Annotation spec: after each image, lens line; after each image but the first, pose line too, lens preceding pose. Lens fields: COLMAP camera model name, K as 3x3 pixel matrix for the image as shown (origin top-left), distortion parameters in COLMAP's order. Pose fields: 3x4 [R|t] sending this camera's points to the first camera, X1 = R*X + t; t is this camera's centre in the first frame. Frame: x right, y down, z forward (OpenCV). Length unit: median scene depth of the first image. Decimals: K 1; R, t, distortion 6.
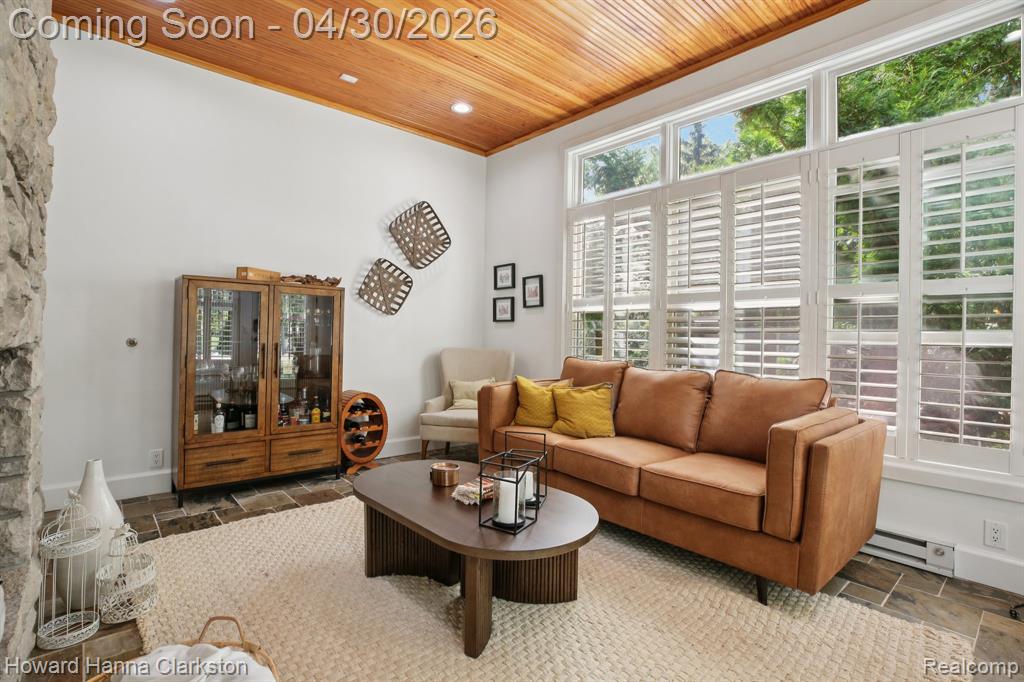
lens RADIAL K [[476.4, 0, 511.1], [0, 476.4, 329.6], [0, 0, 1]] dist [-0.001119, -0.000089]
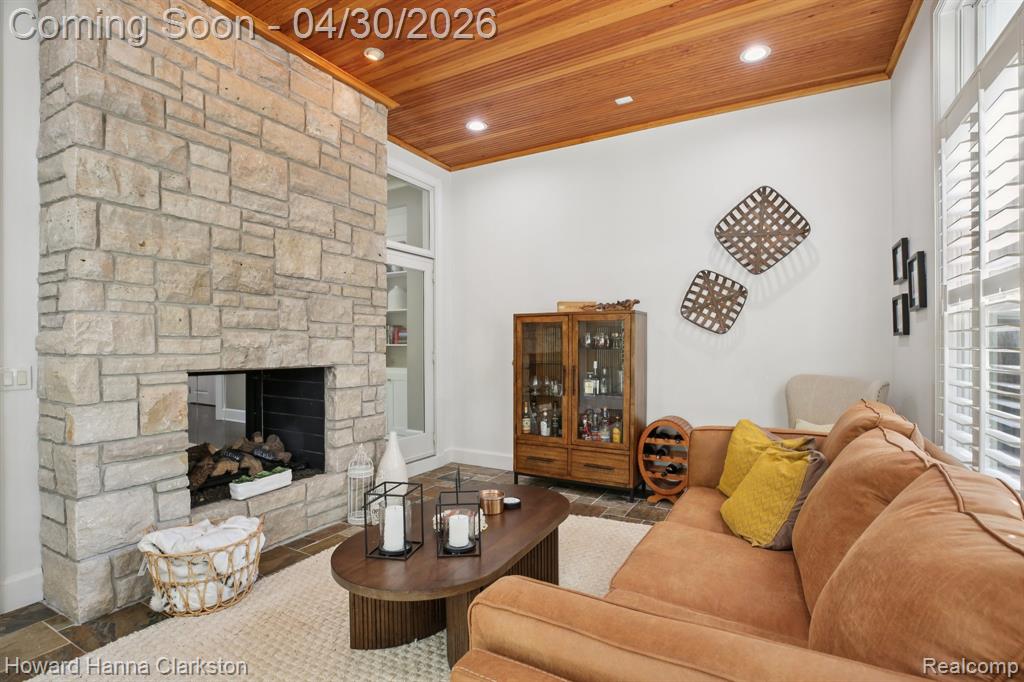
lens RADIAL K [[469.7, 0, 512.0], [0, 469.7, 341.0], [0, 0, 1]] dist [-0.001248, -0.000104]
pose [[0.380024, -0.024311, -0.924657, 0.388922], [0.017432, 0.999665, -0.019119, -0.007979], [0.924812, -0.008853, 0.380321, 0.338110]]
